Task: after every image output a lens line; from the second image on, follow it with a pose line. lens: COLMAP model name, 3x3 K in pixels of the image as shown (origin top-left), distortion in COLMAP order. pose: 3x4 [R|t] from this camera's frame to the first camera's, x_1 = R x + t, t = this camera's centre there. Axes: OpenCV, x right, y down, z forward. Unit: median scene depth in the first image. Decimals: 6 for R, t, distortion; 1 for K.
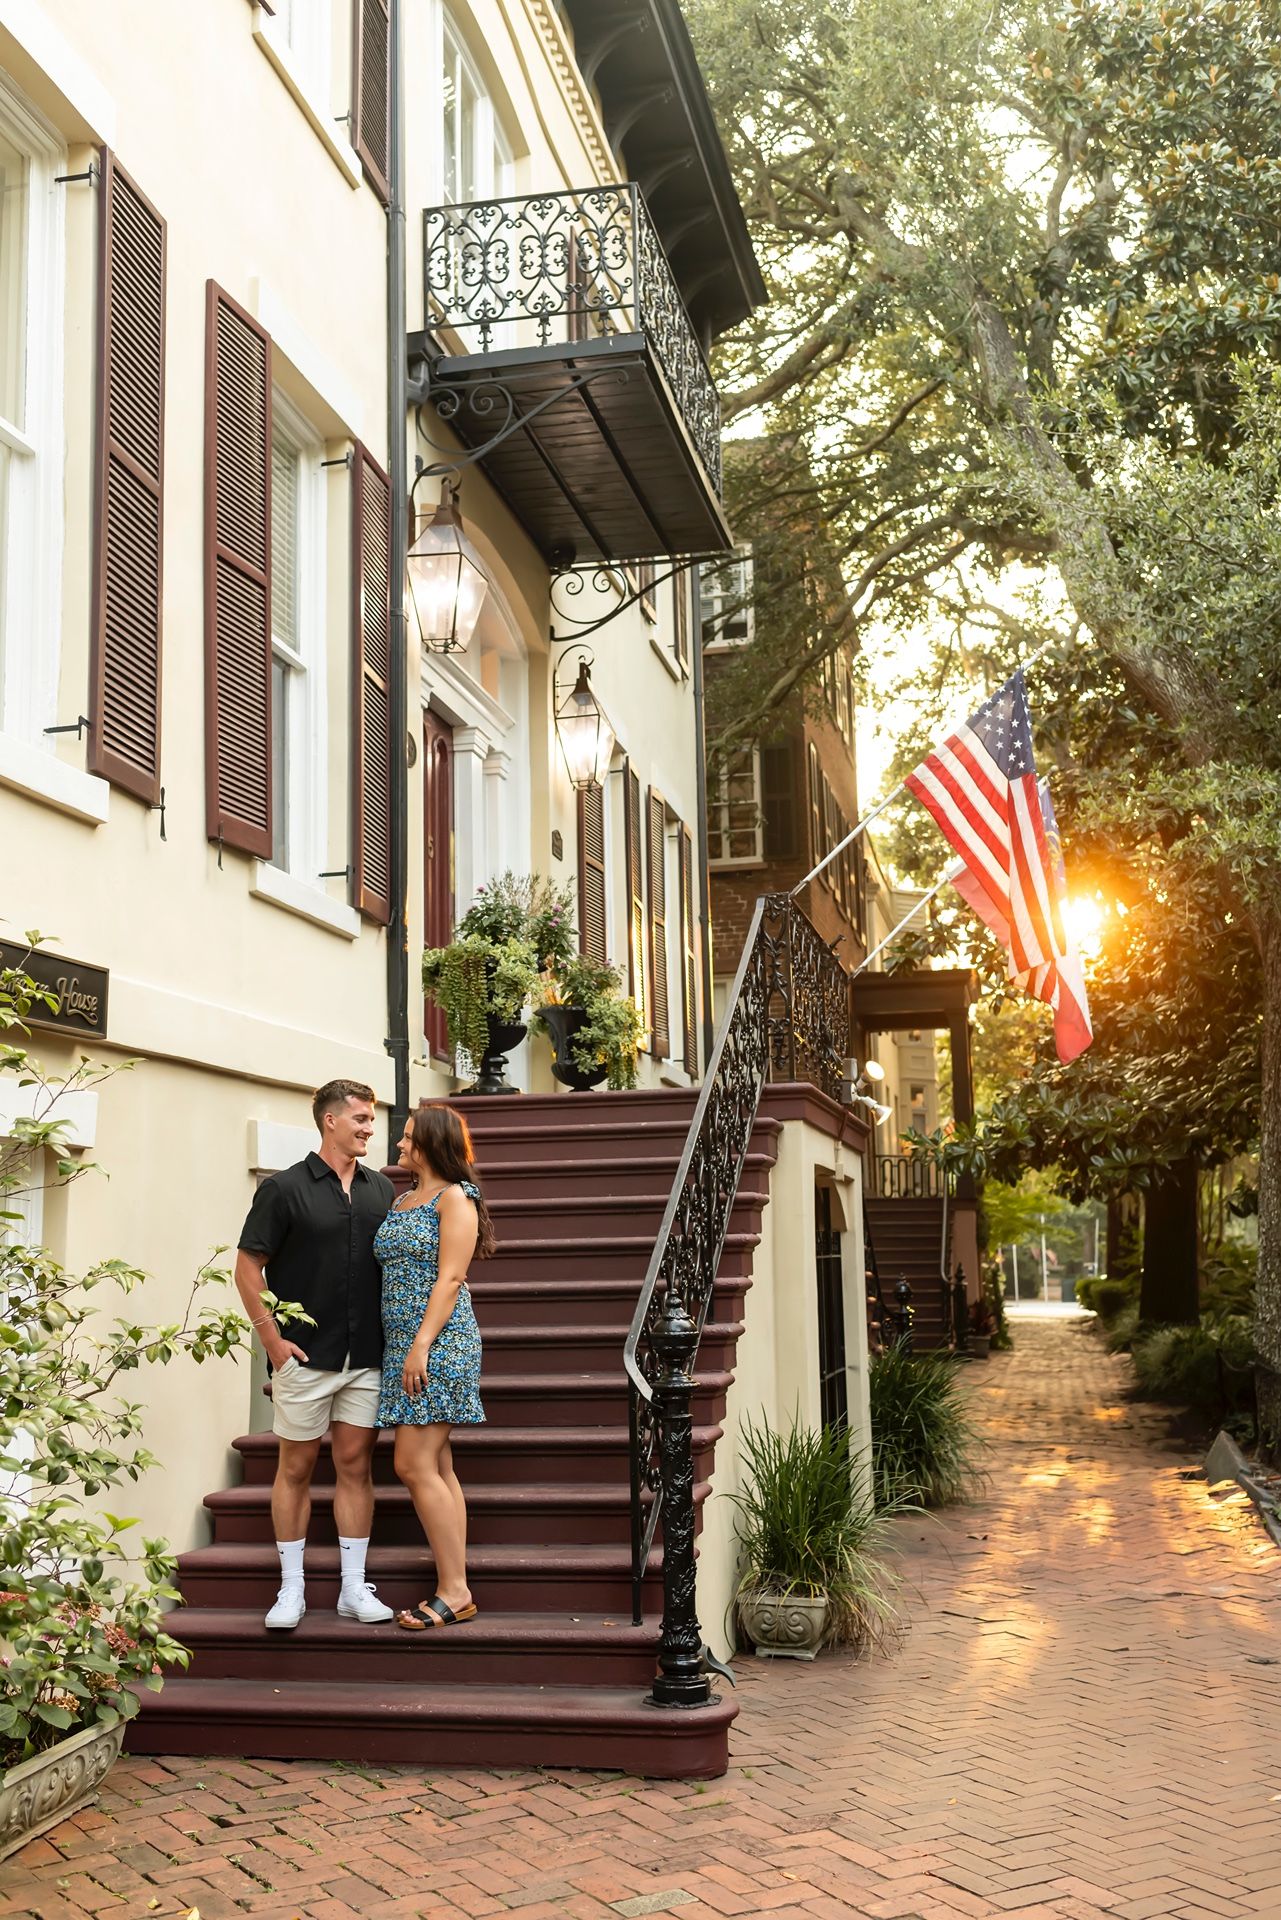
lens RADIAL K [[2096.3, 0, 636.4], [0, 2096.3, 956.1], [0, 0, 1]] dist [0.008089, 0.011748]
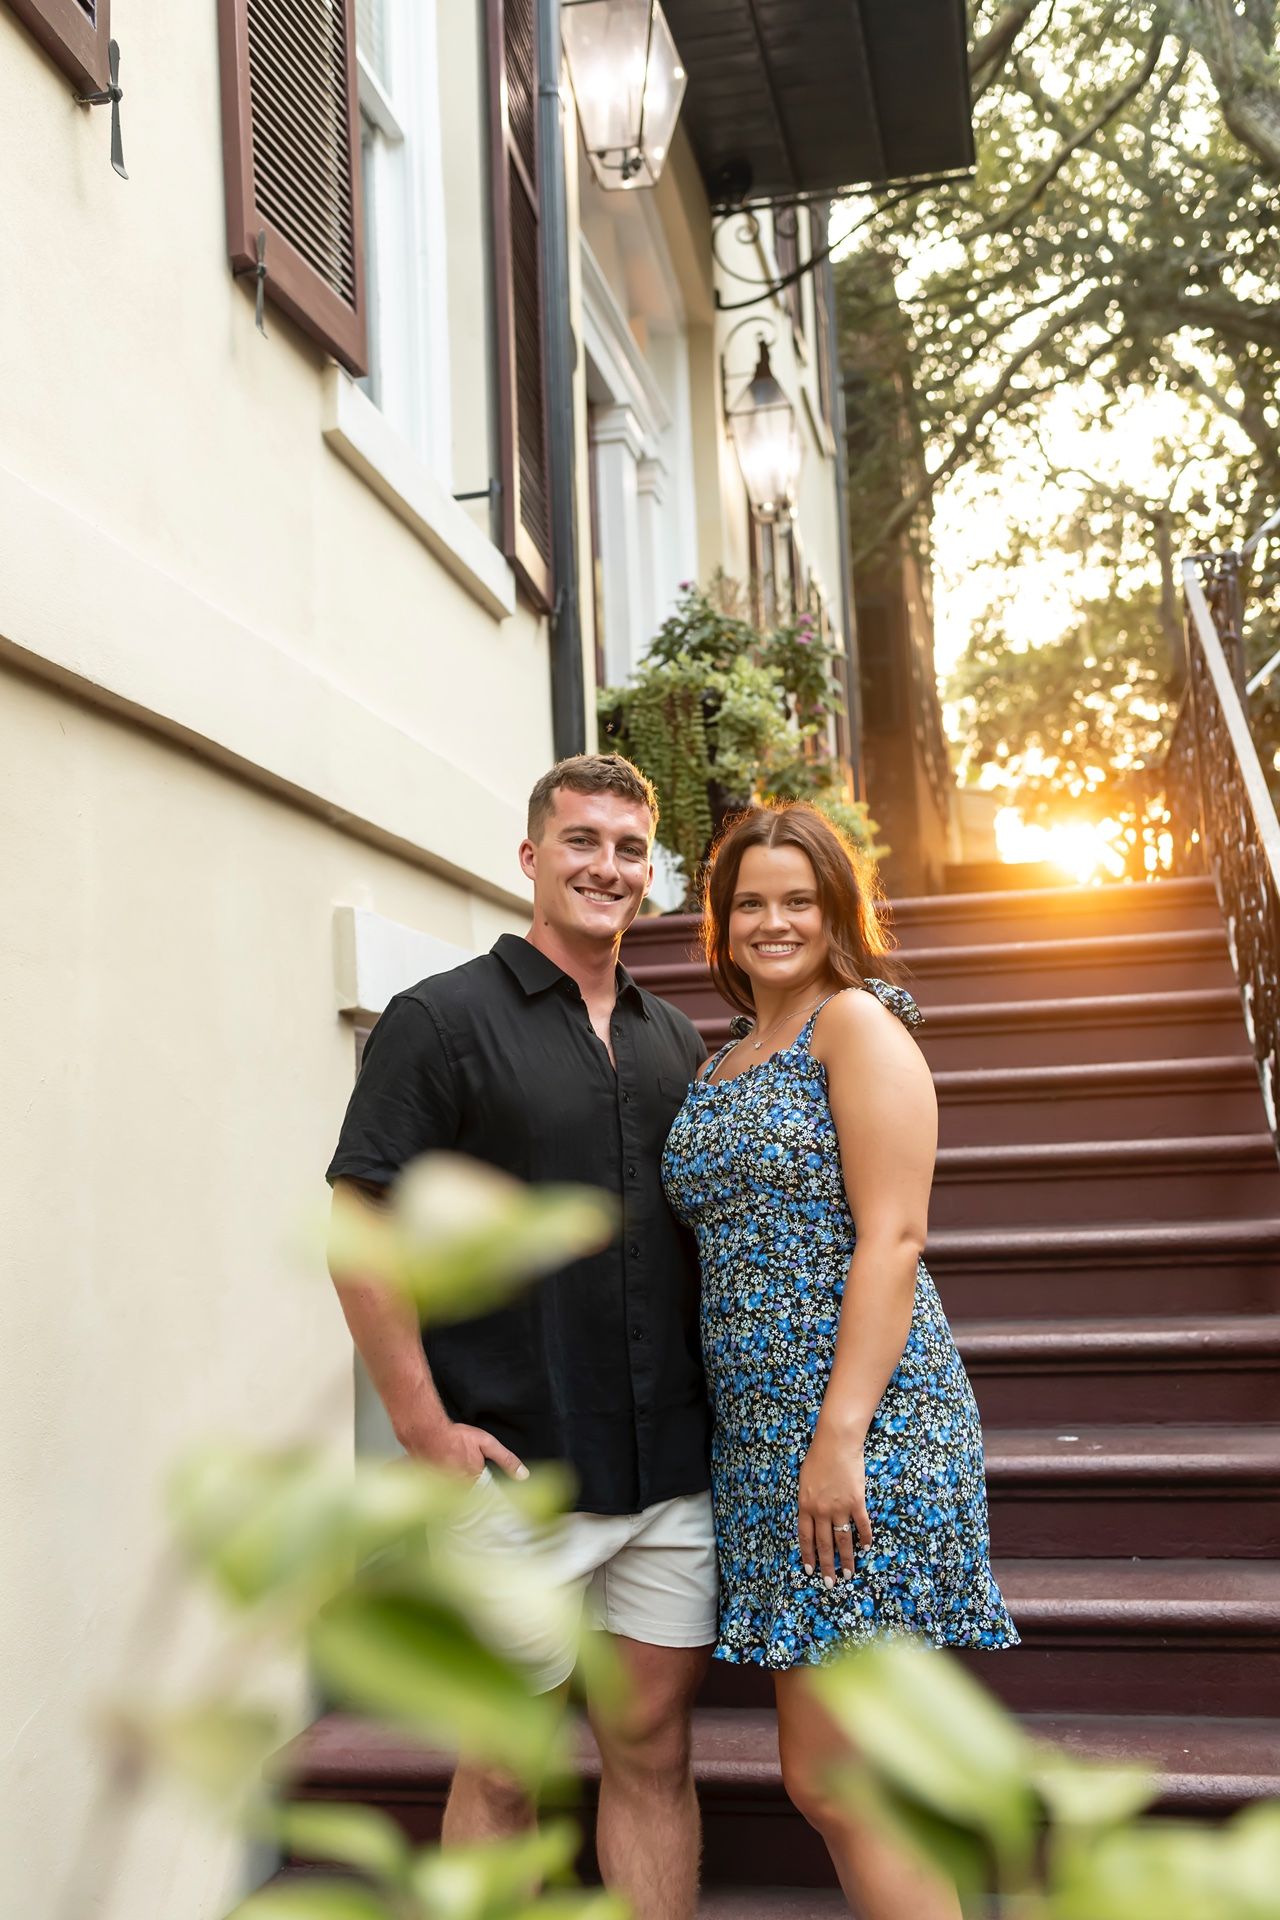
lens RADIAL K [[1901.4, 0, 629.5], [0, 1901.4, 911.1], [0, 0, 1]] dist [0.006750, 0.002586]
pose [[0.999726, -0.023380, -0.000661, -0.100477], [0.023381, 0.999724, 0.002081, 0.066988], [0.000612, -0.002096, 0.999998, 0.487324]]
